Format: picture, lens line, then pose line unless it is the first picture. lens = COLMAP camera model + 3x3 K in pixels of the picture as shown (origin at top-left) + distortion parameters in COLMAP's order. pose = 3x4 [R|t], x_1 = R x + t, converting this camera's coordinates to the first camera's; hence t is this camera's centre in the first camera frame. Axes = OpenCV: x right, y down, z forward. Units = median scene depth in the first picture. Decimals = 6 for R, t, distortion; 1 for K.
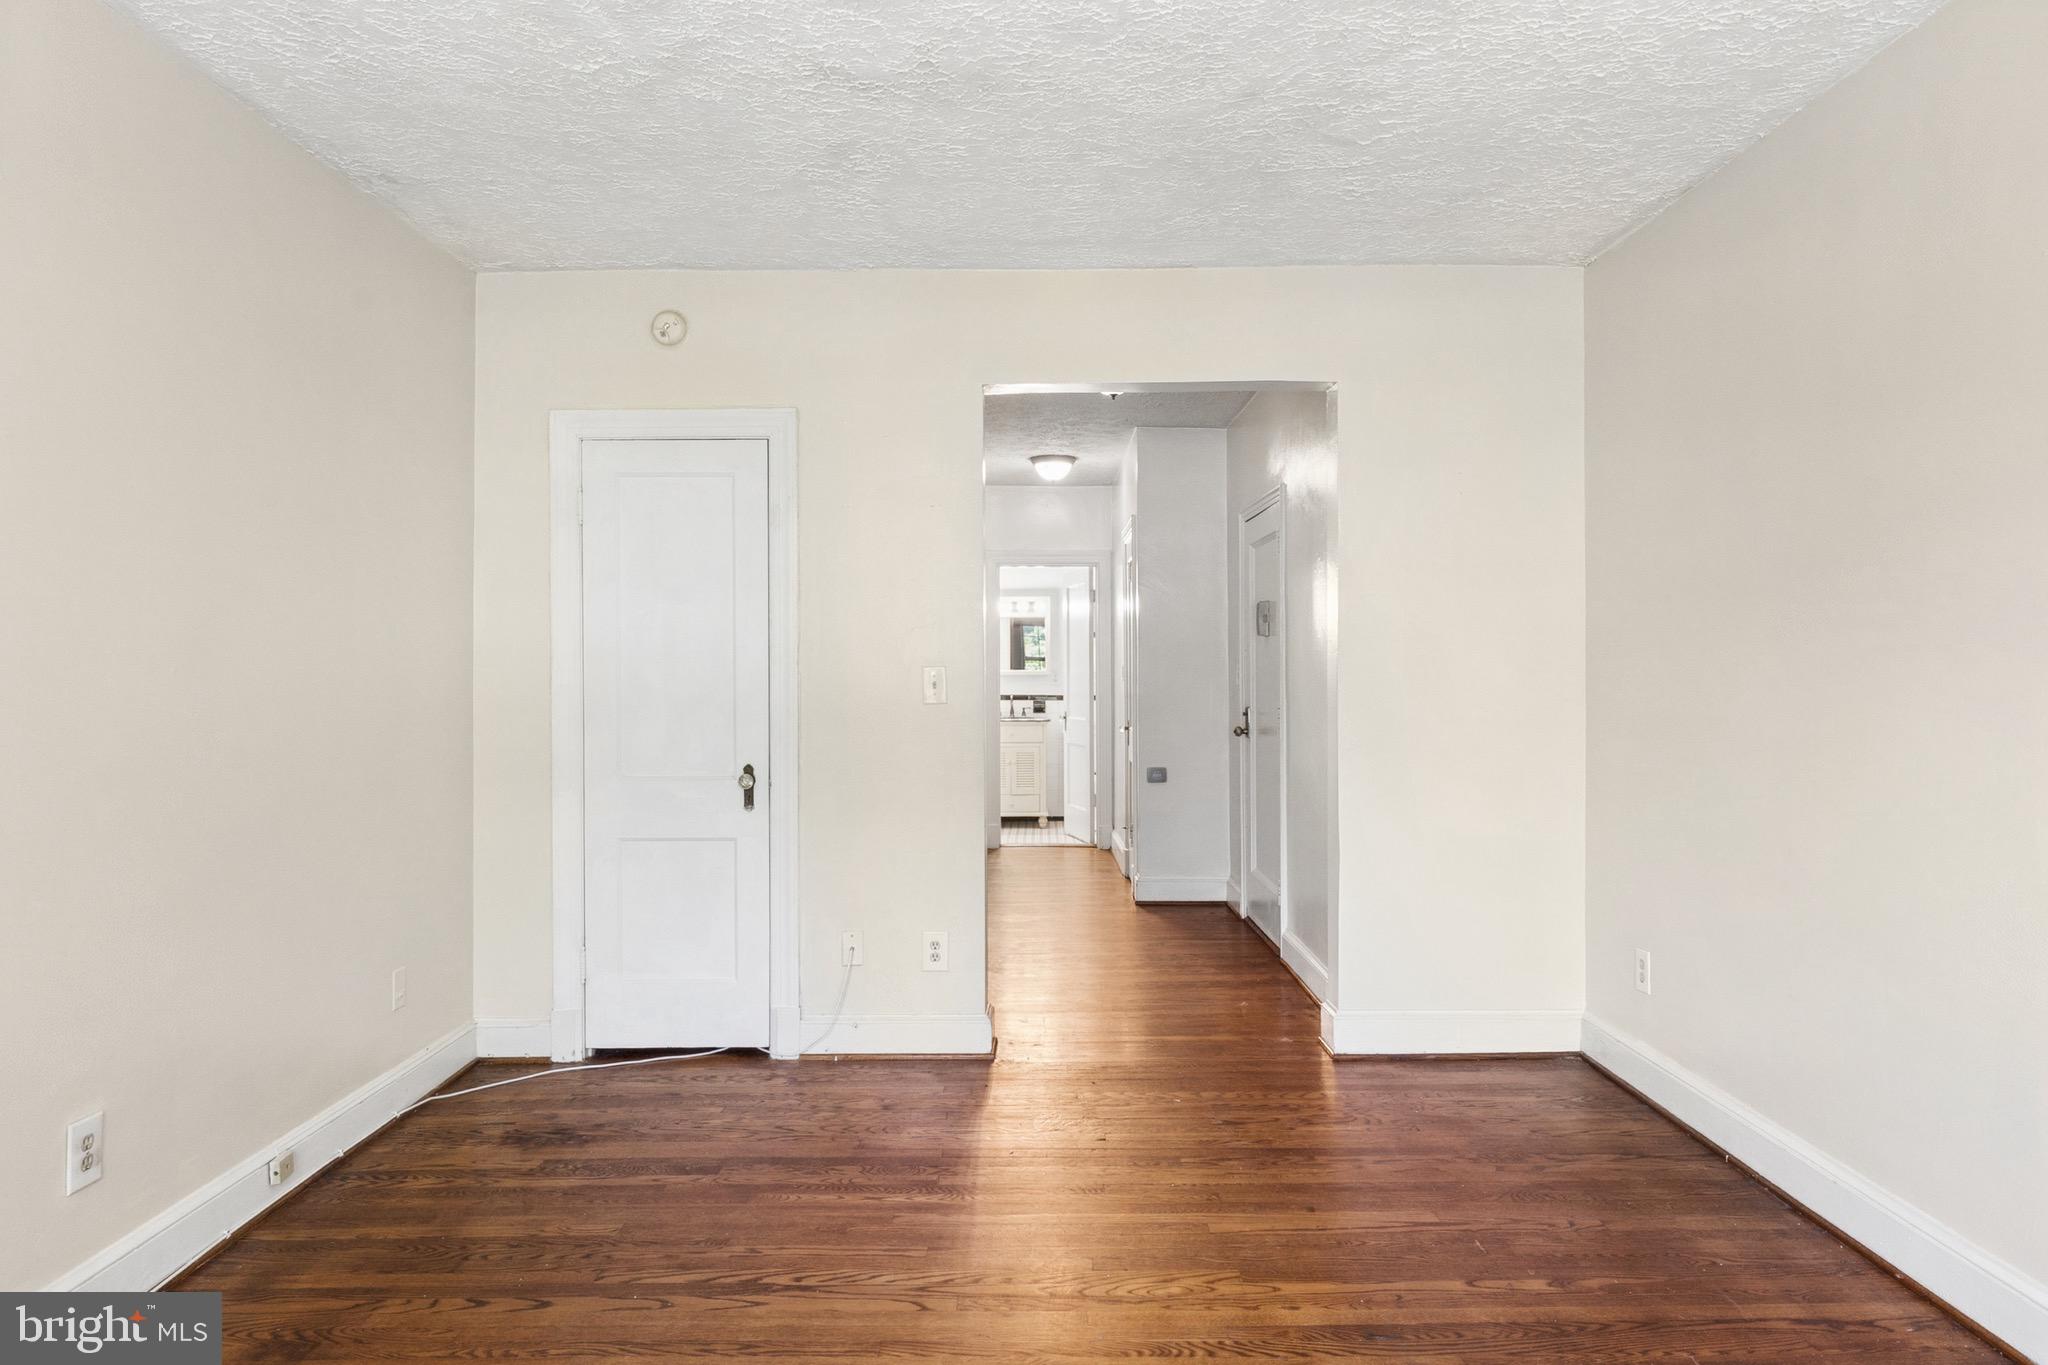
lens RADIAL K [[1277.3, 0, 1024.0], [0, 1277.3, 682.5], [0, 0, 1]] dist [0.012775, -0.004912]
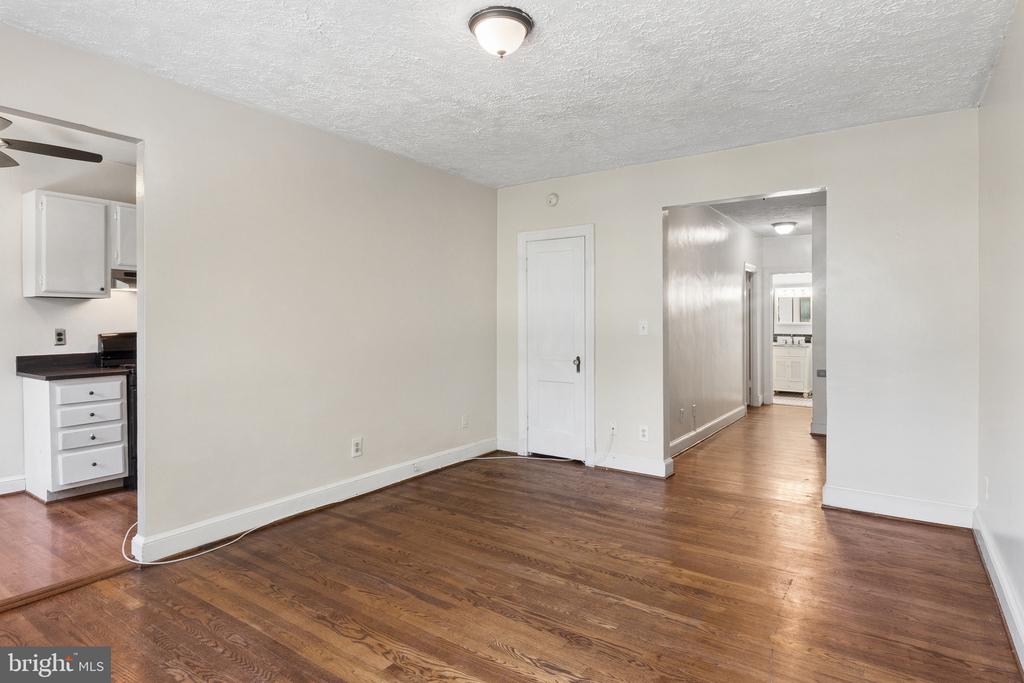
lens RADIAL K [[547.7, 0, 506.3], [0, 547.7, 329.5], [0, 0, 1]] dist [0.004404, -0.001024]
pose [[0.818482, 0.013984, -0.574363, 0.334761], [-0.011015, 0.999902, 0.008648, -0.001226], [0.574427, -0.000751, 0.818555, -0.044237]]
